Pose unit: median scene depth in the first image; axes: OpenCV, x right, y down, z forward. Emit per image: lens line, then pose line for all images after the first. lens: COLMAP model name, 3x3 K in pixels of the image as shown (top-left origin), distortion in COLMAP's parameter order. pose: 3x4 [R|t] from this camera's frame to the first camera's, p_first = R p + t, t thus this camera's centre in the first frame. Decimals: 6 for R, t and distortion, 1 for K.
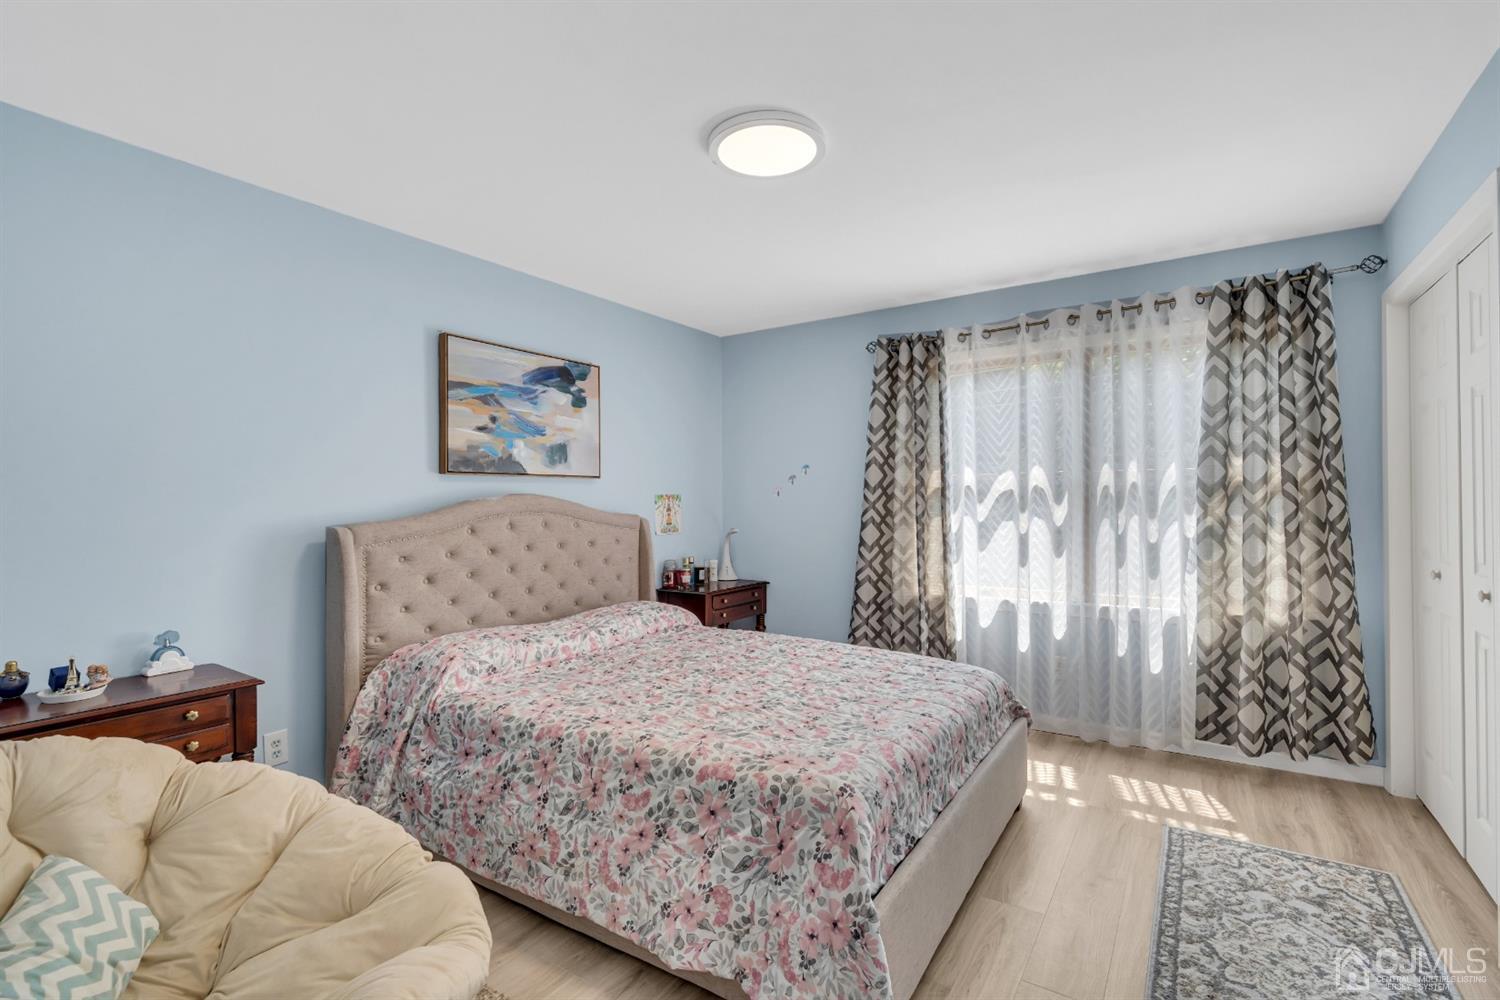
lens RADIAL K [[678.2, 0, 758.0], [0, 678.2, 501.9], [0, 0, 1]] dist [-0.010795, 0.006010]
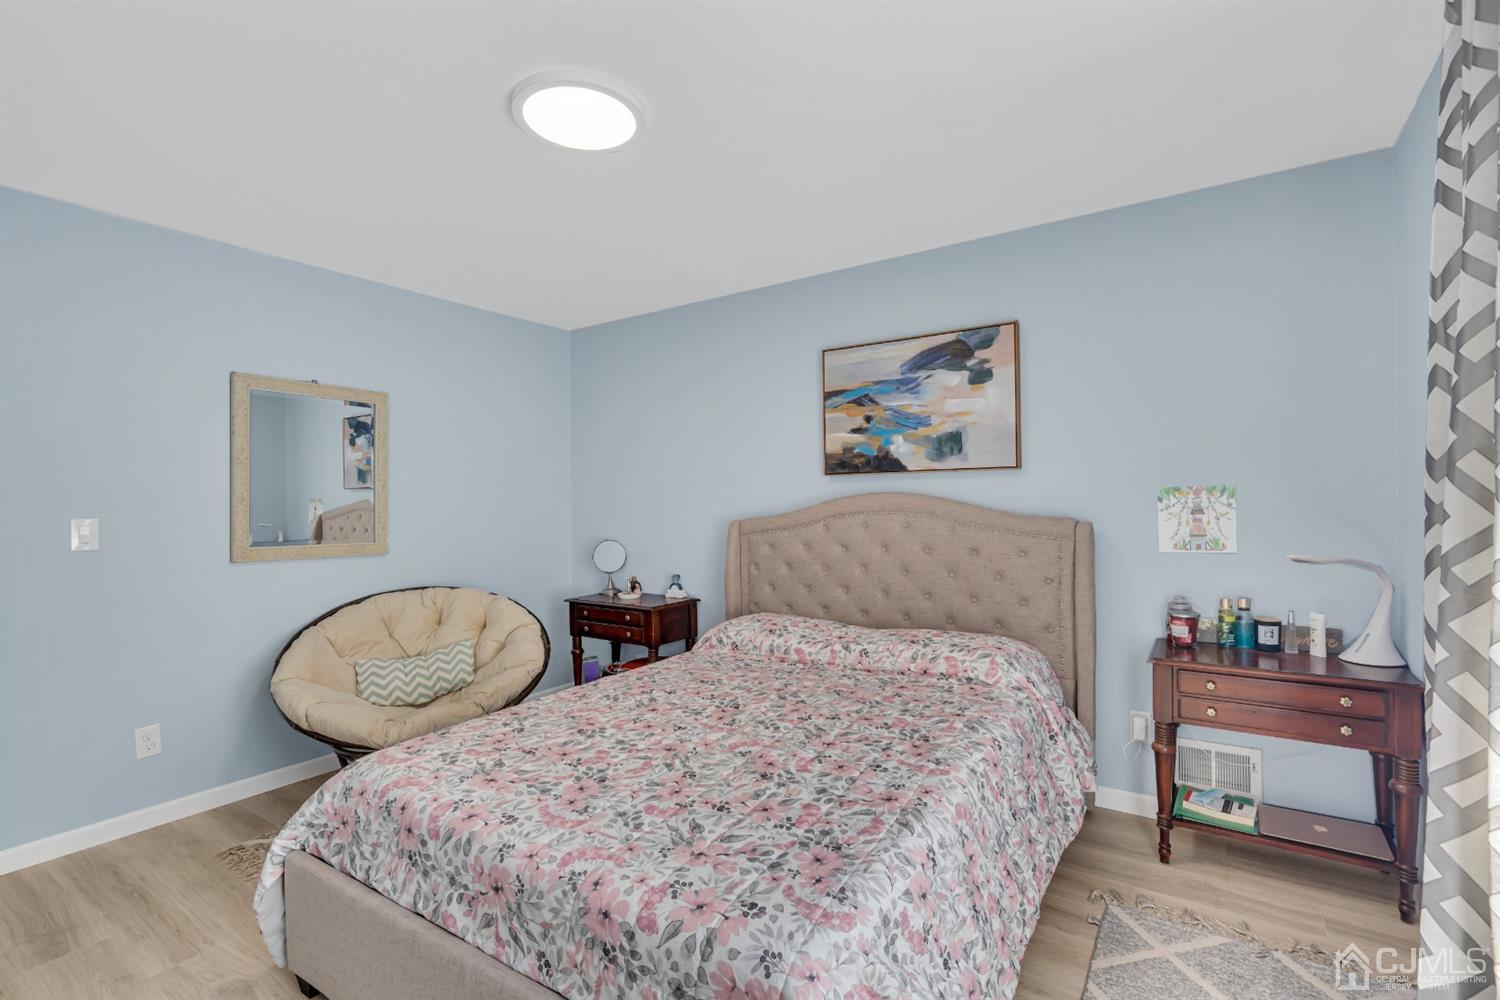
lens RADIAL K [[678.2, 0, 758.0], [0, 678.2, 501.9], [0, 0, 1]] dist [-0.010795, 0.006010]
pose [[-0.005786, 0.010883, -0.999924, 0.605053], [0.012846, 0.999859, 0.010808, -0.010892], [0.999901, -0.012783, -0.005925, 0.813958]]
